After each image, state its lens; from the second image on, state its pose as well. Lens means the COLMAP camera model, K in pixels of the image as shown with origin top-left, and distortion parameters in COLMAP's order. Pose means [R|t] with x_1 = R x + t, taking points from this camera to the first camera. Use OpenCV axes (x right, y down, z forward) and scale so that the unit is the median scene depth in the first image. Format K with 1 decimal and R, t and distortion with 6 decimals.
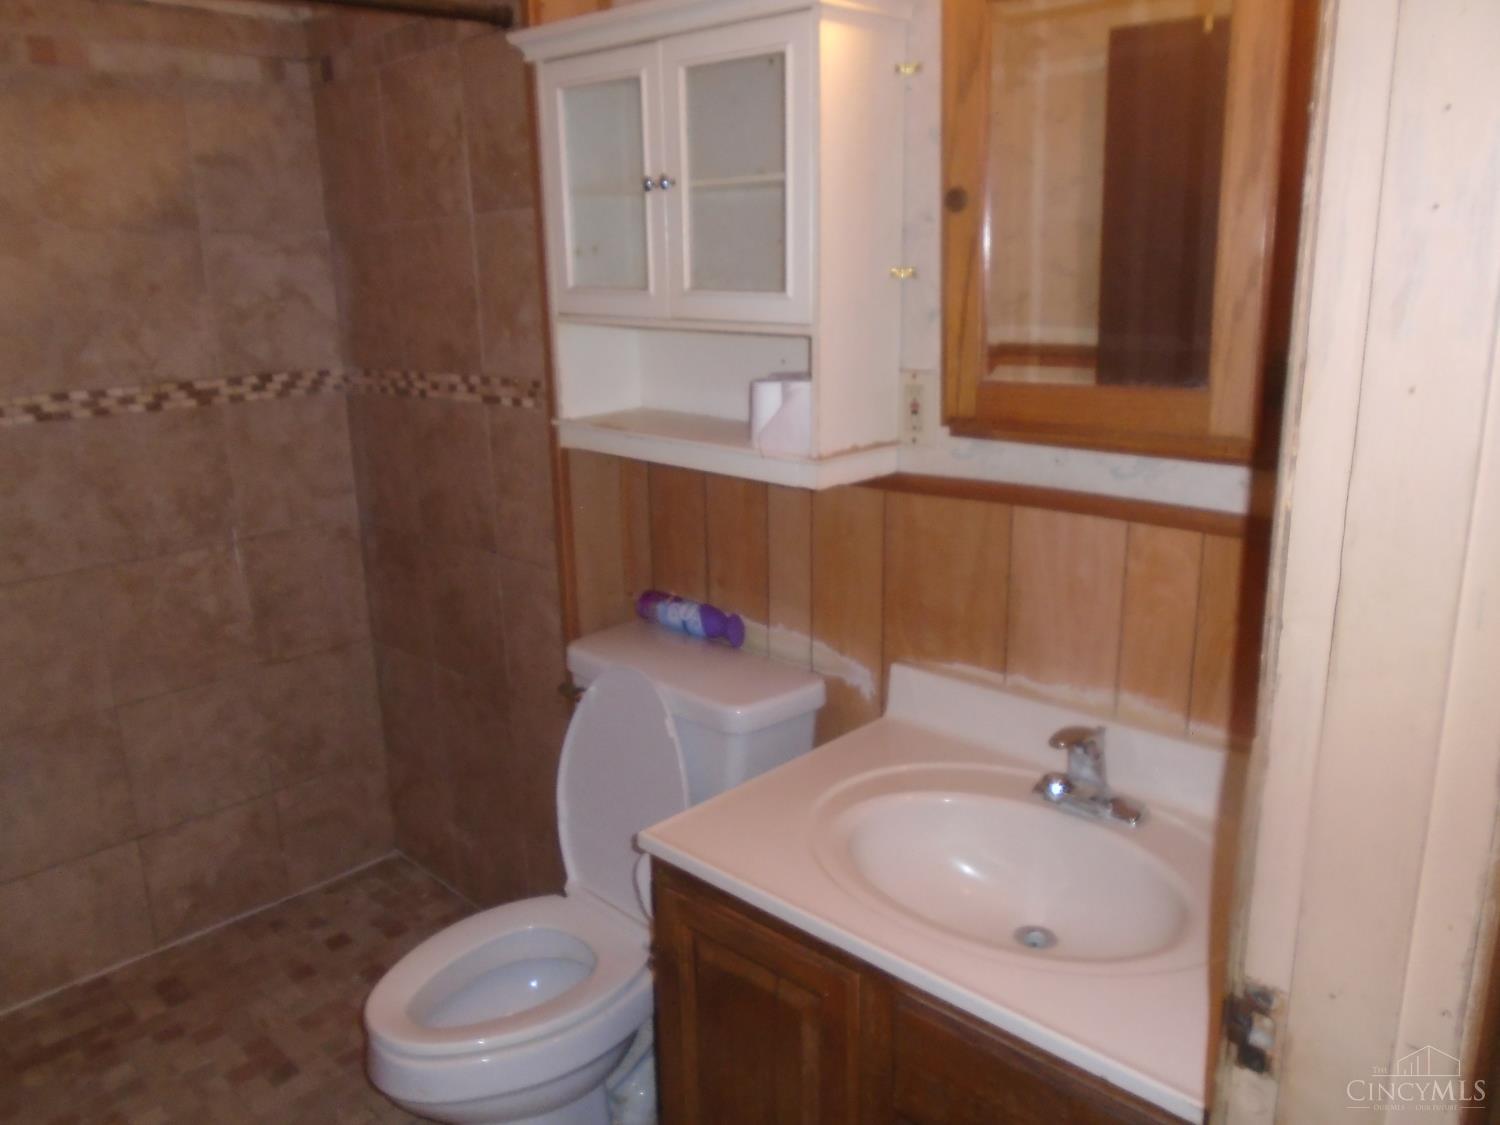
lens RADIAL K [[1149.4, 0, 744.9], [0, 1149.4, 566.4], [0, 0, 1]] dist [-0.027330, 0.018858]
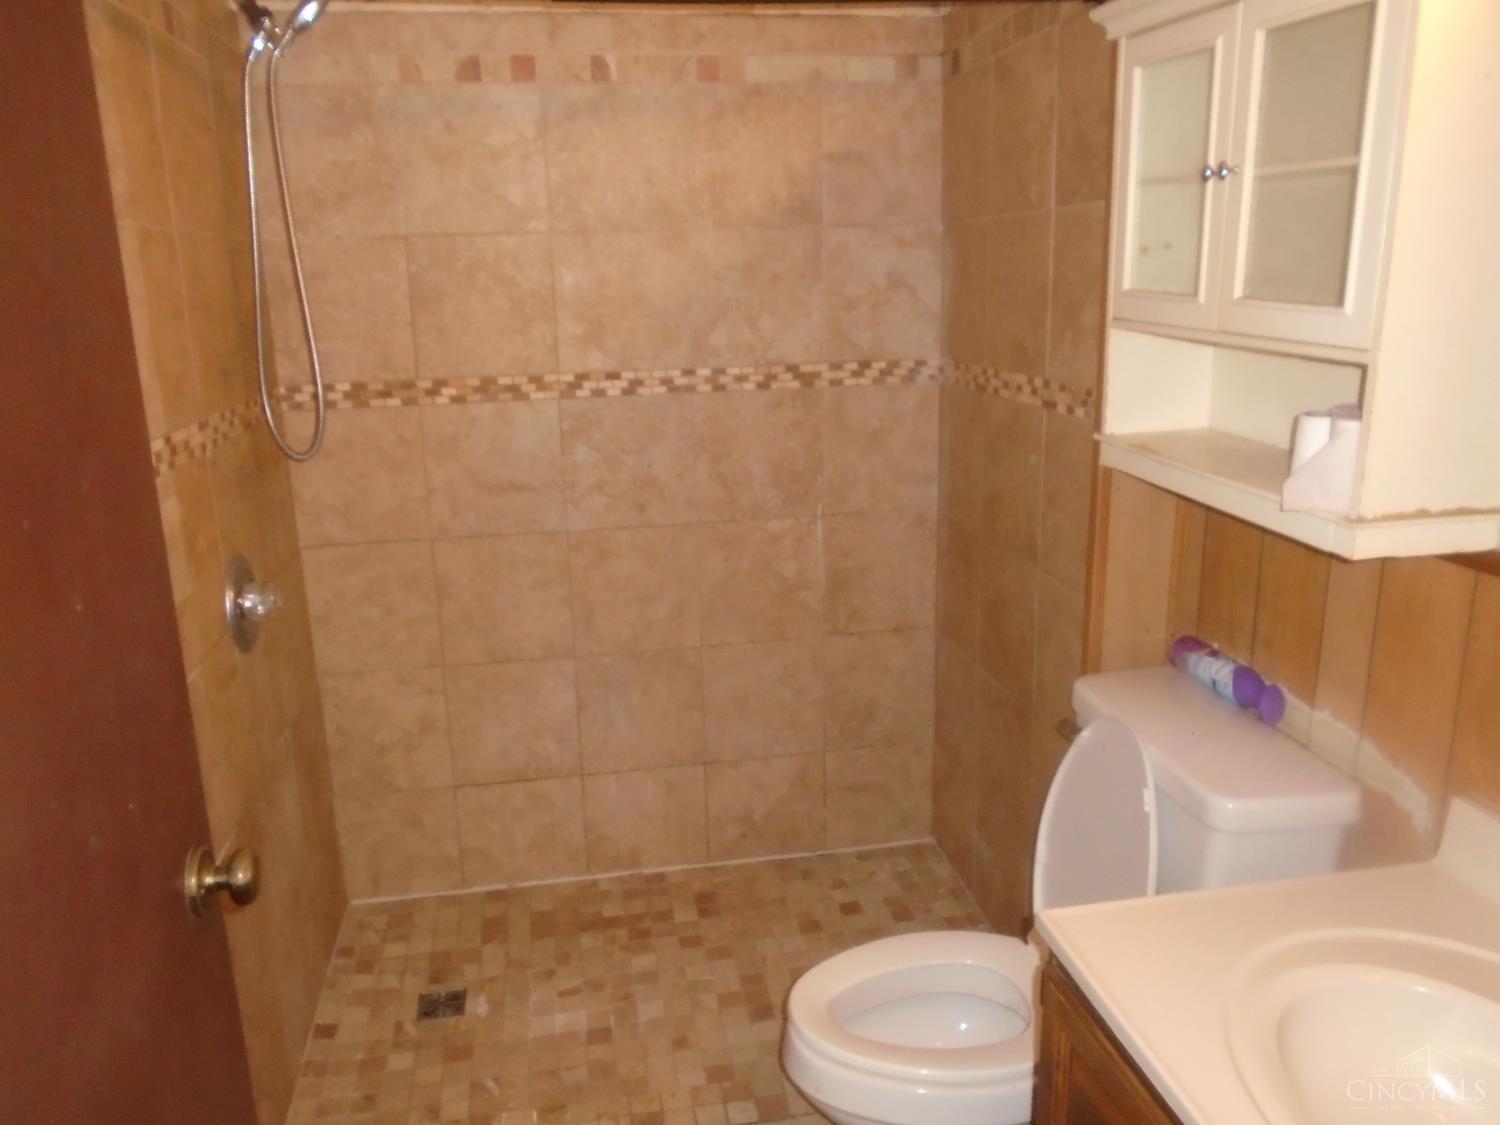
lens RADIAL K [[1149.4, 0, 751.3], [0, 1149.4, 563.3], [0, 0, 1]] dist [-0.027330, 0.018858]
pose [[0.811885, 0.154368, -0.563040, 0.128013], [-0.144392, 0.987542, 0.062545, -0.039896], [0.565680, 0.030519, 0.824060, 0.090368]]
